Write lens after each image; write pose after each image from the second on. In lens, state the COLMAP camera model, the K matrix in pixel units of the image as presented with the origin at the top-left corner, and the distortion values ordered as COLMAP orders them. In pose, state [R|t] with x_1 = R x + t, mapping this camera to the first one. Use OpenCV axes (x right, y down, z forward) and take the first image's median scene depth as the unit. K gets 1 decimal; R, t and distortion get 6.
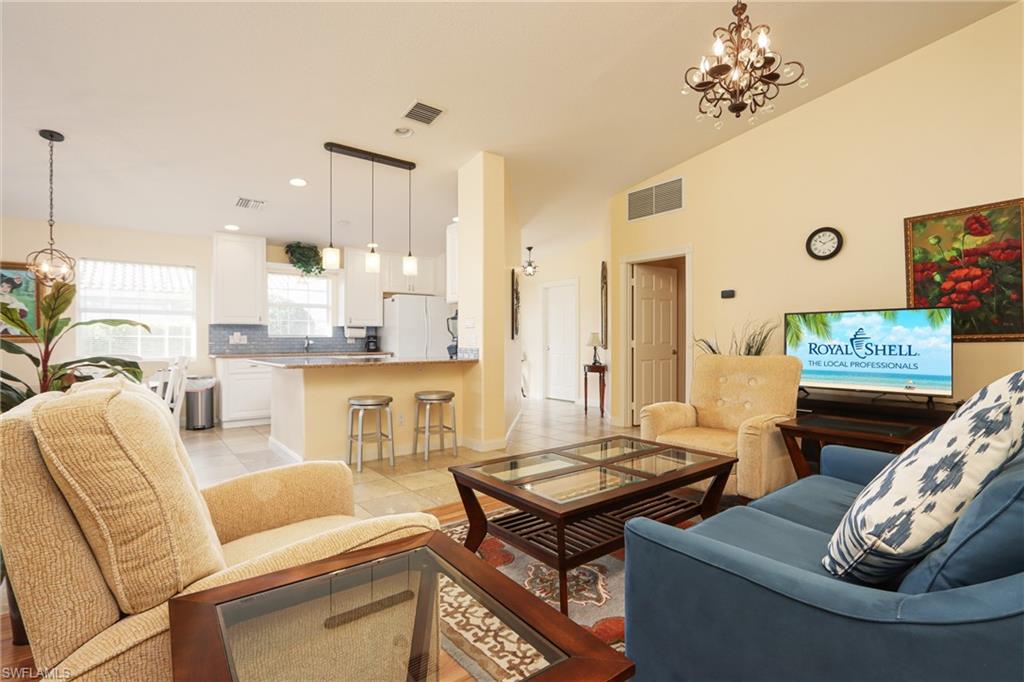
lens RADIAL K [[476.4, 0, 514.2], [0, 476.4, 341.5], [0, 0, 1]] dist [-0.017072, 0.000694]
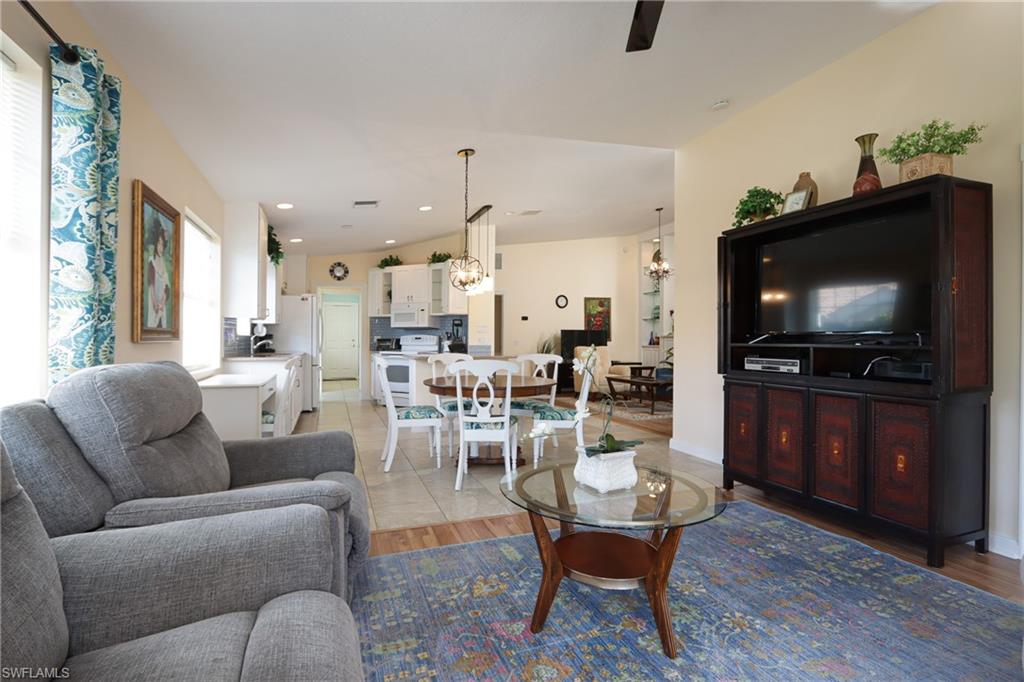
lens RADIAL K [[476.4, 0, 510.2], [0, 476.4, 350.2], [0, 0, 1]] dist [-0.017072, 0.000694]
pose [[0.299873, -0.016146, 0.953842, -1.772043], [-0.001507, 0.999847, 0.017399, 0.004372], [-0.953978, -0.006655, 0.299803, 0.499647]]
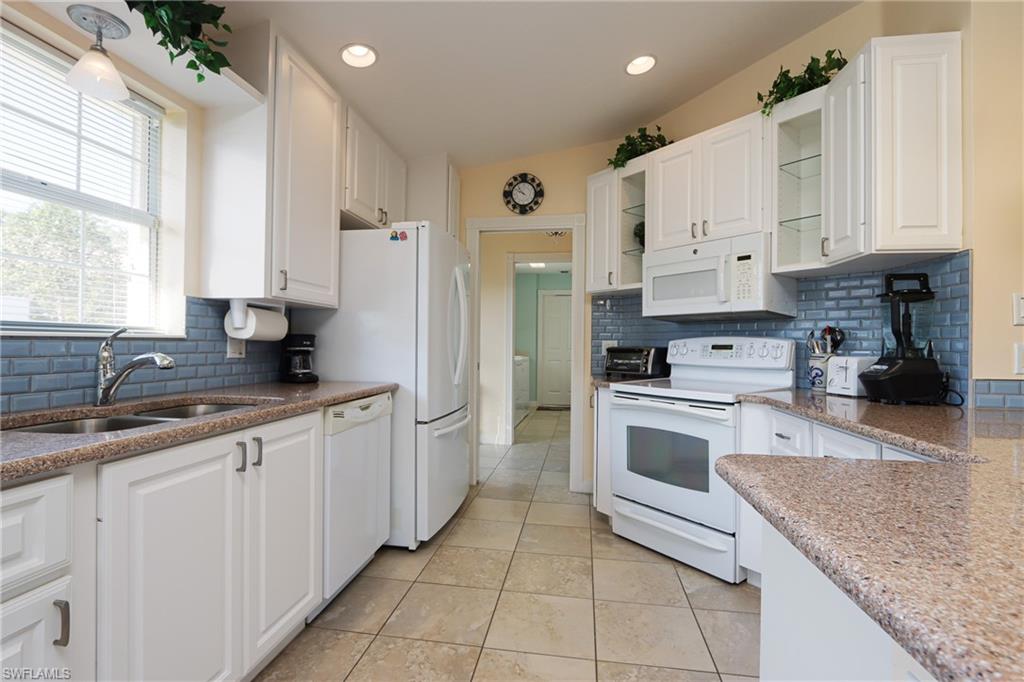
lens RADIAL K [[476.4, 0, 514.0], [0, 476.4, 341.9], [0, 0, 1]] dist [-0.017072, 0.000694]
pose [[0.720794, 0.010183, 0.693075, -0.726000], [-0.004888, 0.999942, -0.009608, -0.008363], [-0.693133, 0.003538, 0.720801, 1.148676]]
